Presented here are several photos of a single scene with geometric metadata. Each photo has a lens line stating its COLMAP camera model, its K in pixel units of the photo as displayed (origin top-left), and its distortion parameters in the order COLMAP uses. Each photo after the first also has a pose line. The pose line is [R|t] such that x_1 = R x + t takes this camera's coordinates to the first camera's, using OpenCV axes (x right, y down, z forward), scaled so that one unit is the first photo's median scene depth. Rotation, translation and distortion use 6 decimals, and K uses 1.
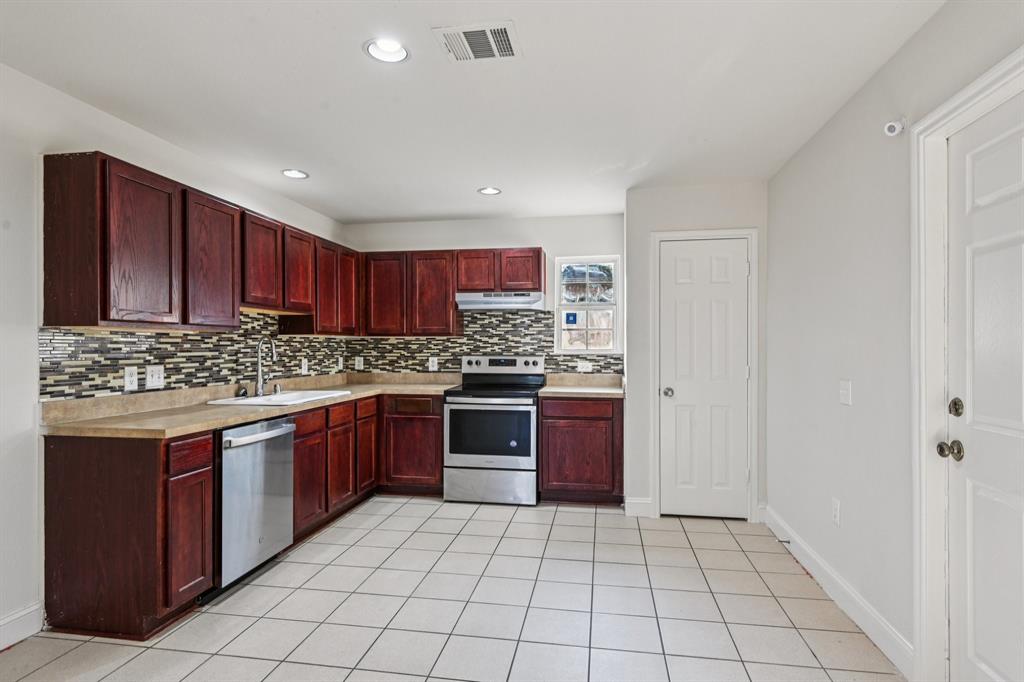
lens RADIAL K [[530.0, 0, 515.0], [0, 530.0, 345.9], [0, 0, 1]] dist [0.000474, -0.000108]
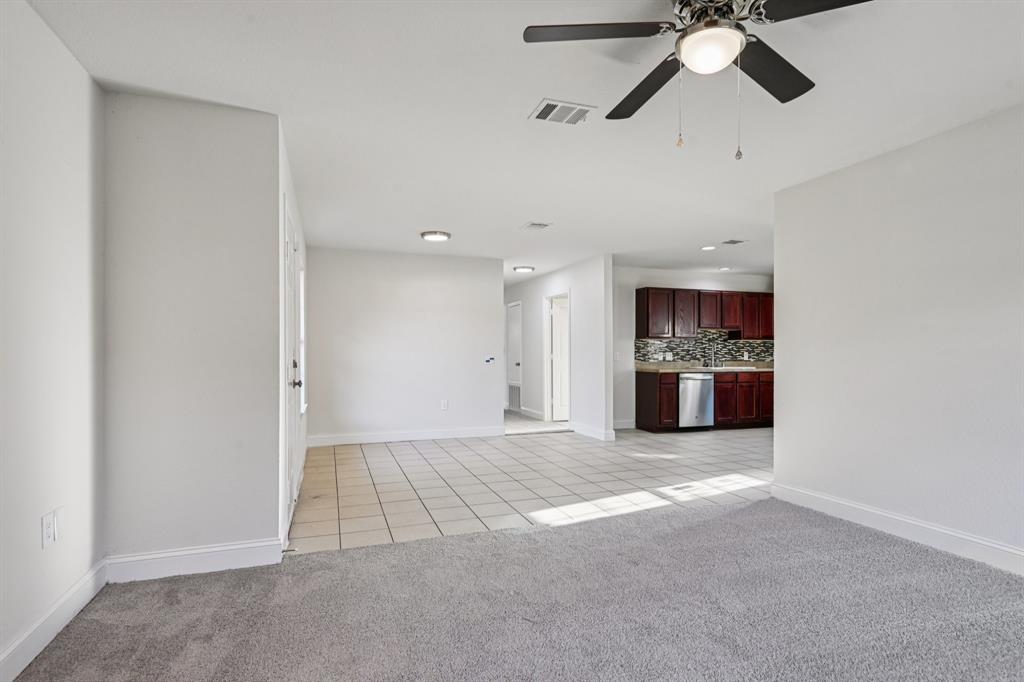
lens RADIAL K [[521.6, 0, 514.4], [0, 521.6, 349.9], [0, 0, 1]] dist [0.001172, 0.000103]
pose [[0.482865, -0.003445, -0.875688, 1.068084], [-0.000133, 0.999992, -0.004008, 0.028964], [0.875695, 0.002052, 0.482860, -0.830632]]
